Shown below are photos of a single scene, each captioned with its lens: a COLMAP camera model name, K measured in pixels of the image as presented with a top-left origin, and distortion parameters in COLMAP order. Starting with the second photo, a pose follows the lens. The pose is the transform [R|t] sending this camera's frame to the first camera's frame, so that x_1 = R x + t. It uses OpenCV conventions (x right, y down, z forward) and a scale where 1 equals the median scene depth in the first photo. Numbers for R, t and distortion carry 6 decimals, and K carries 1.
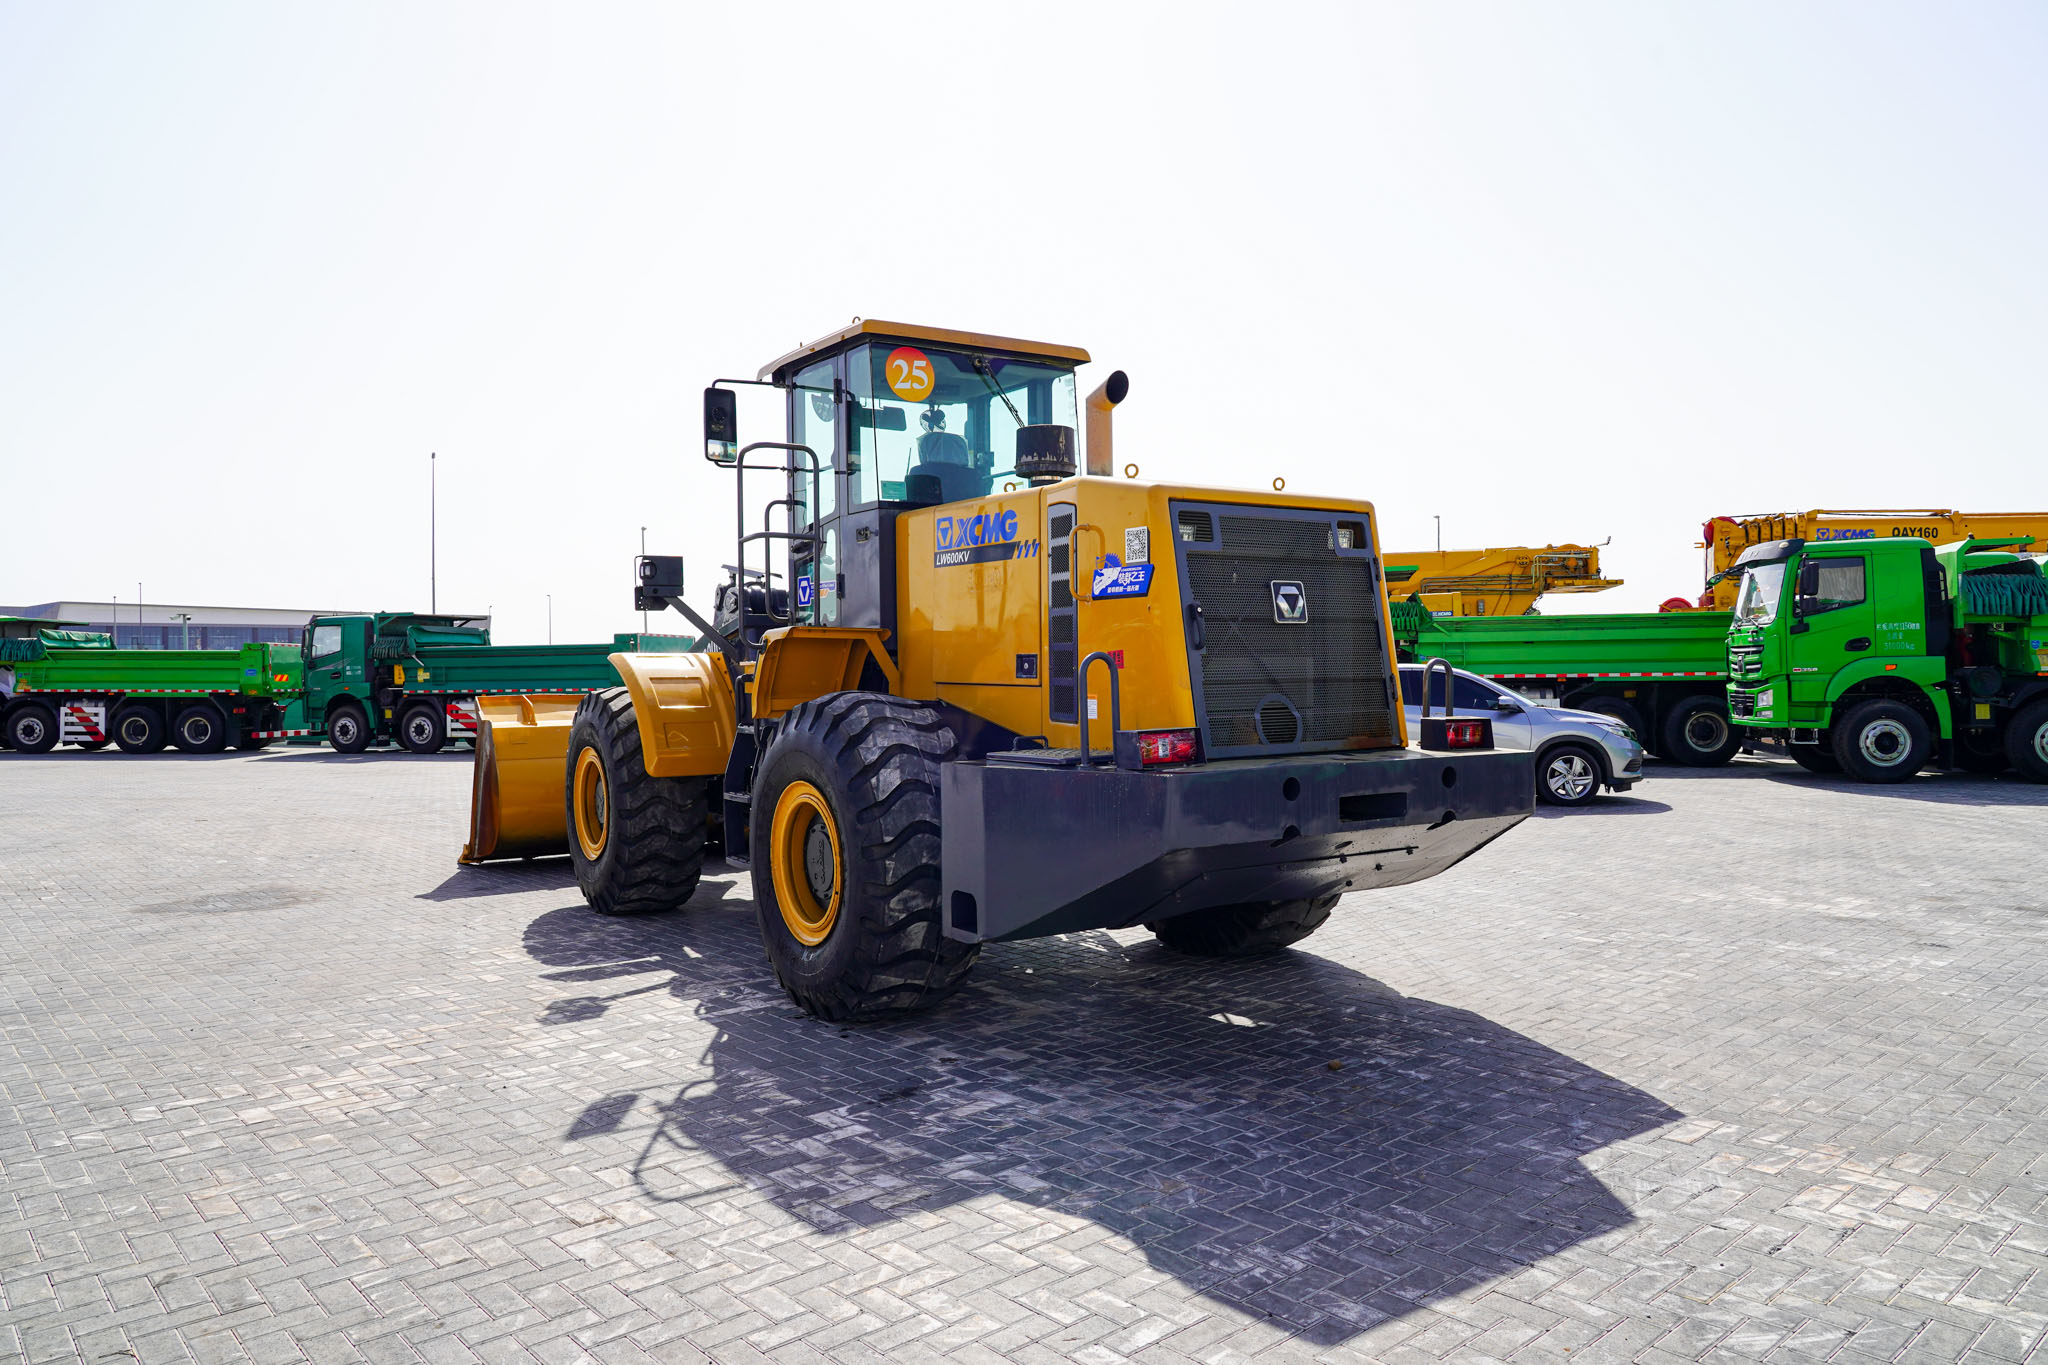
lens RADIAL K [[1380.6, 0, 1027.5], [0, 1380.6, 675.3], [0, 0, 1]] dist [-0.027722, 0.005040]
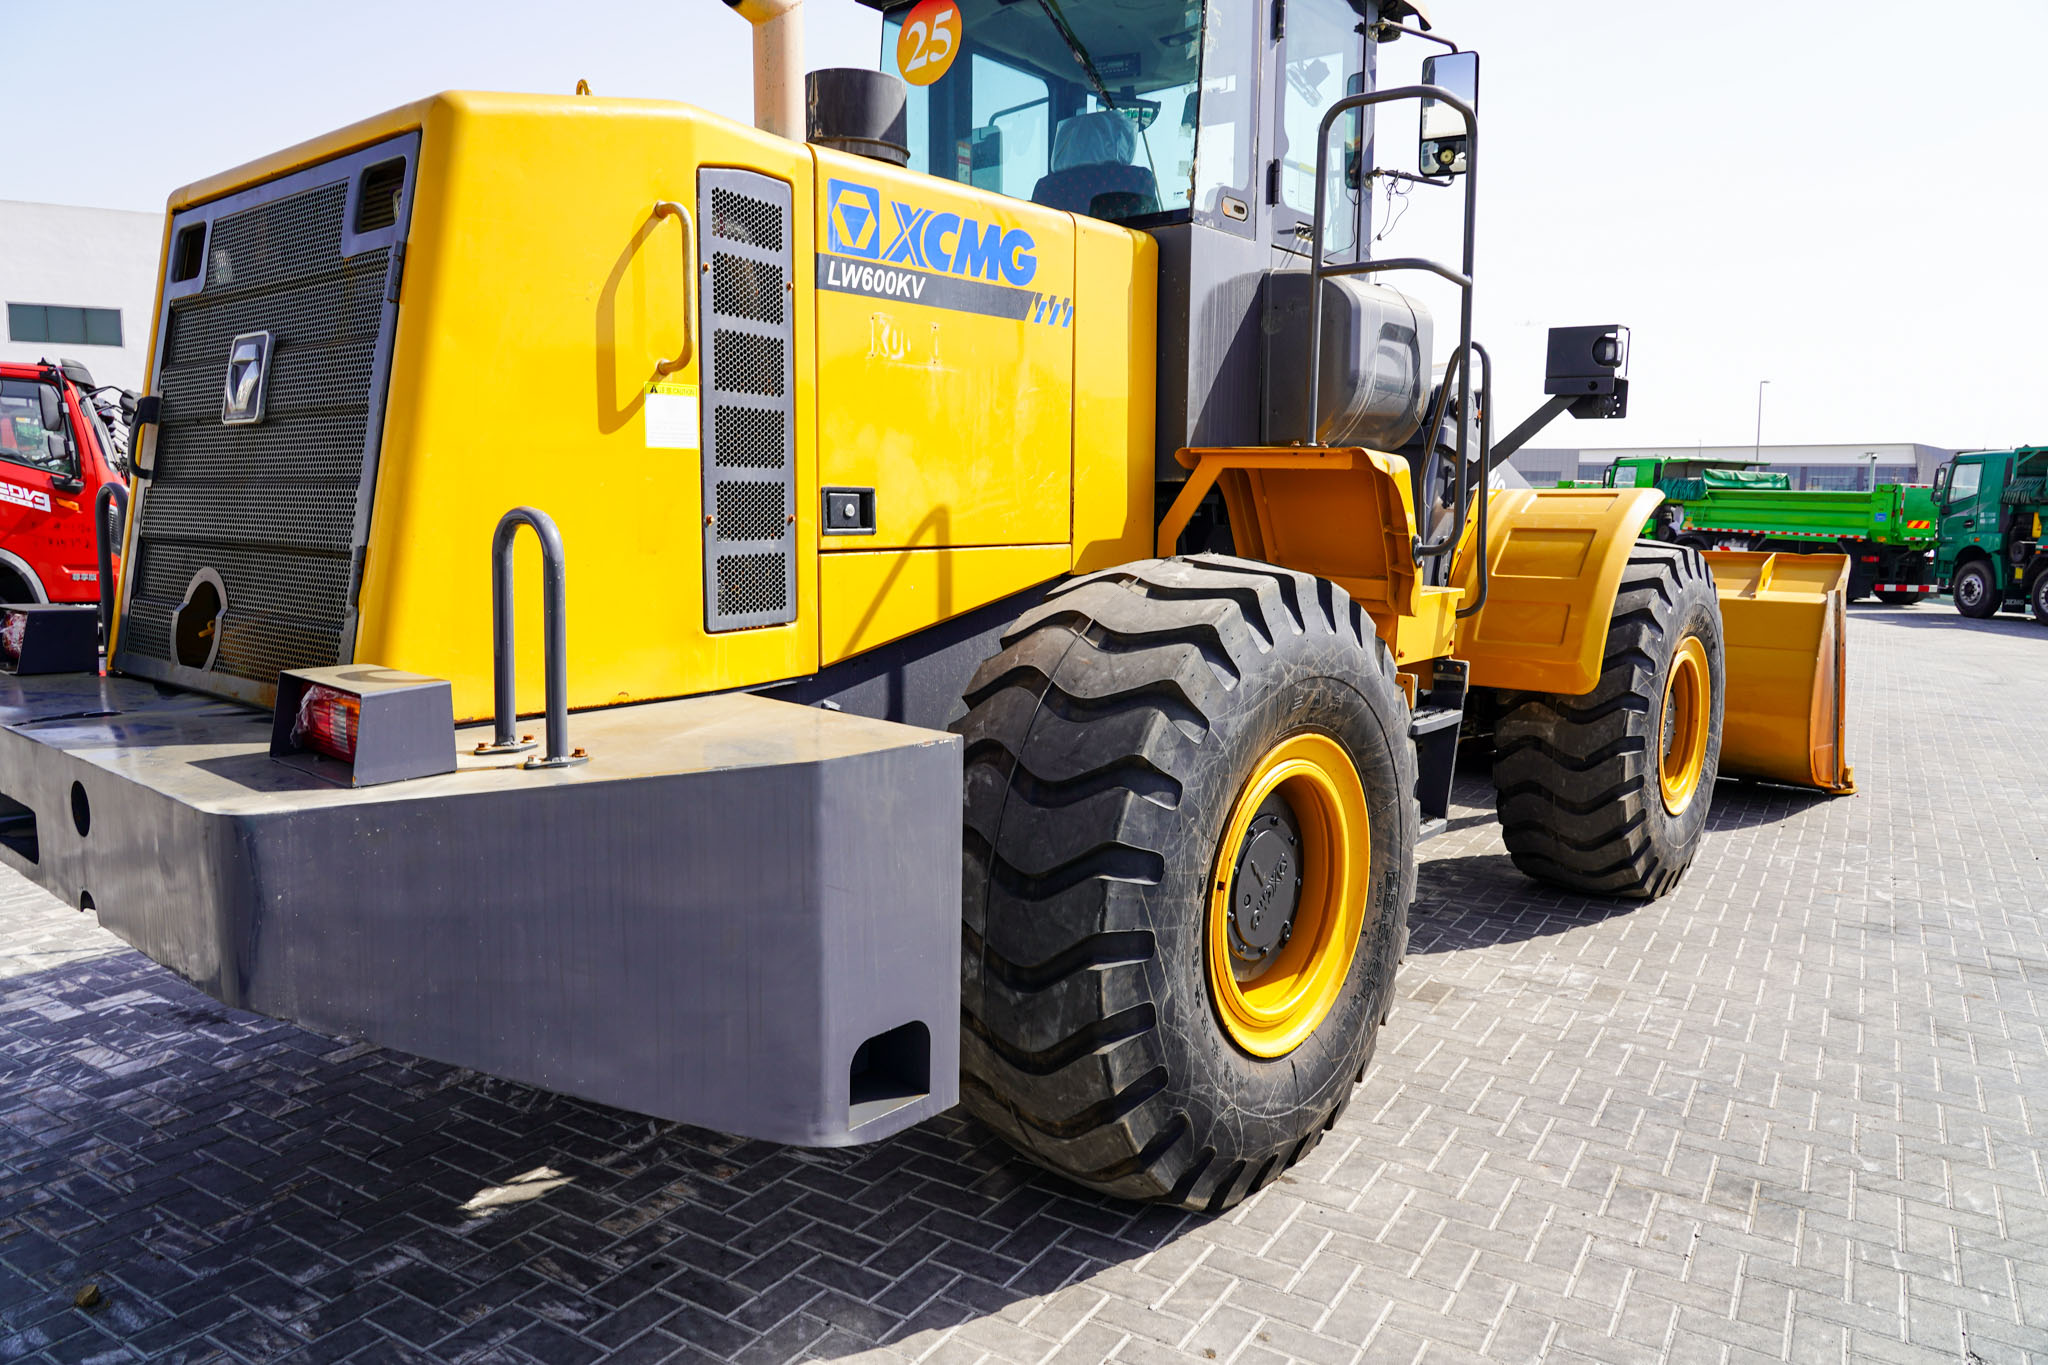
lens RADIAL K [[1380.6, 0, 1027.5], [0, 1380.6, 675.3], [0, 0, 1]] dist [-0.027722, 0.005040]
pose [[0.289605, 0.134540, -0.947643, 0.134140], [-0.025621, 0.990807, 0.132838, -0.003958], [0.956803, -0.014190, 0.290389, 0.206294]]
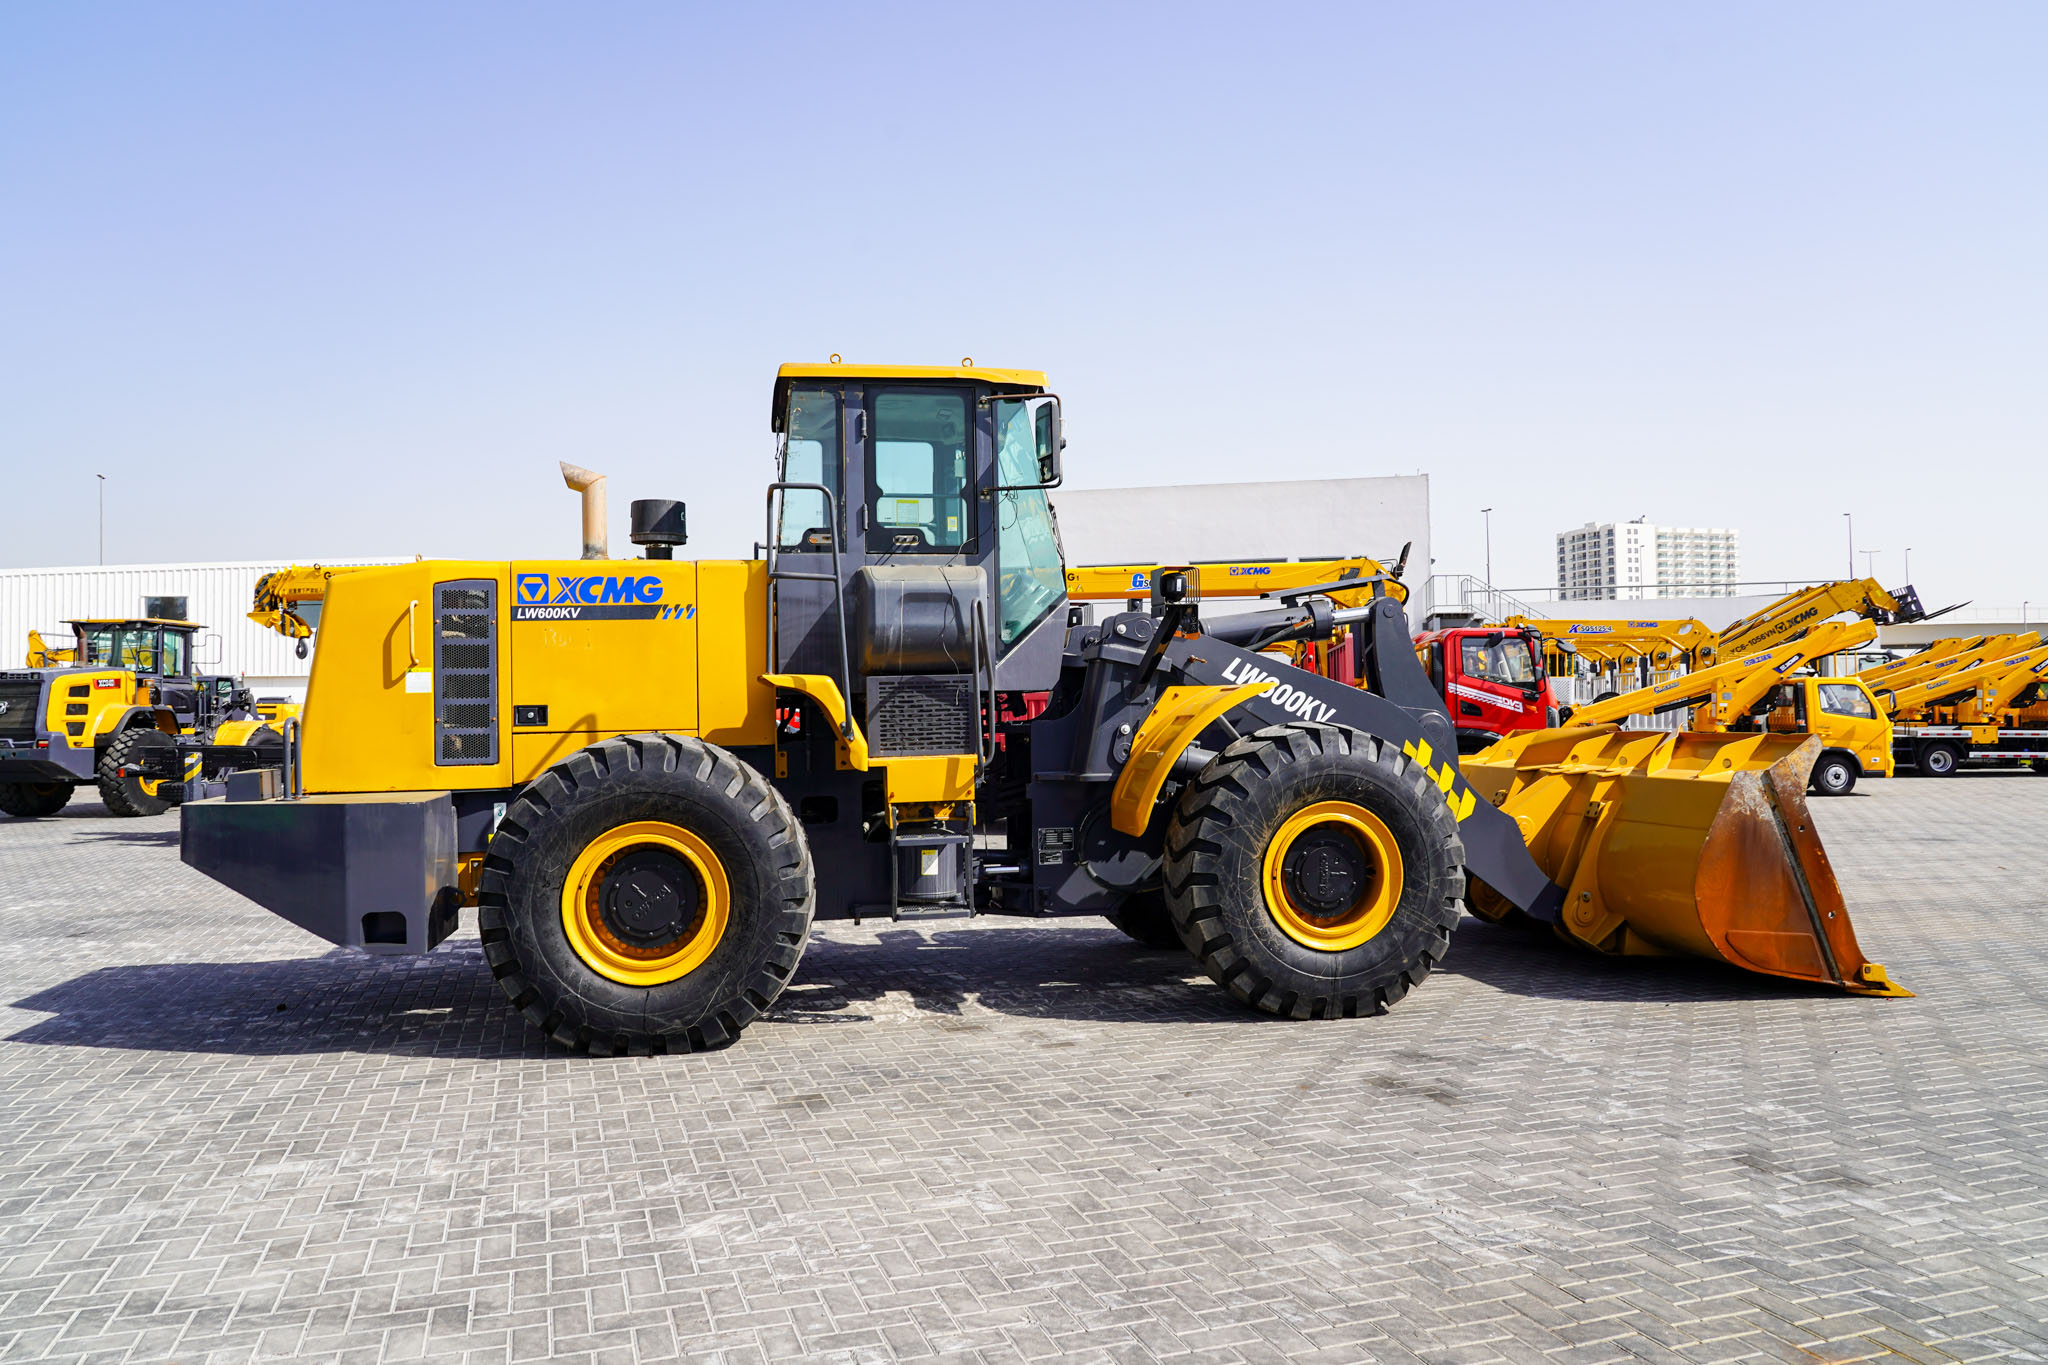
lens RADIAL K [[1414.6, 0, 1030.3], [0, 1414.6, 668.4], [0, 0, 1]] dist [-0.022764, 0.005263]
pose [[-0.378228, -0.008411, -0.925674, 0.217352], [0.009888, 0.999865, -0.013126, -0.005989], [0.925660, -0.014118, -0.378093, 0.388708]]
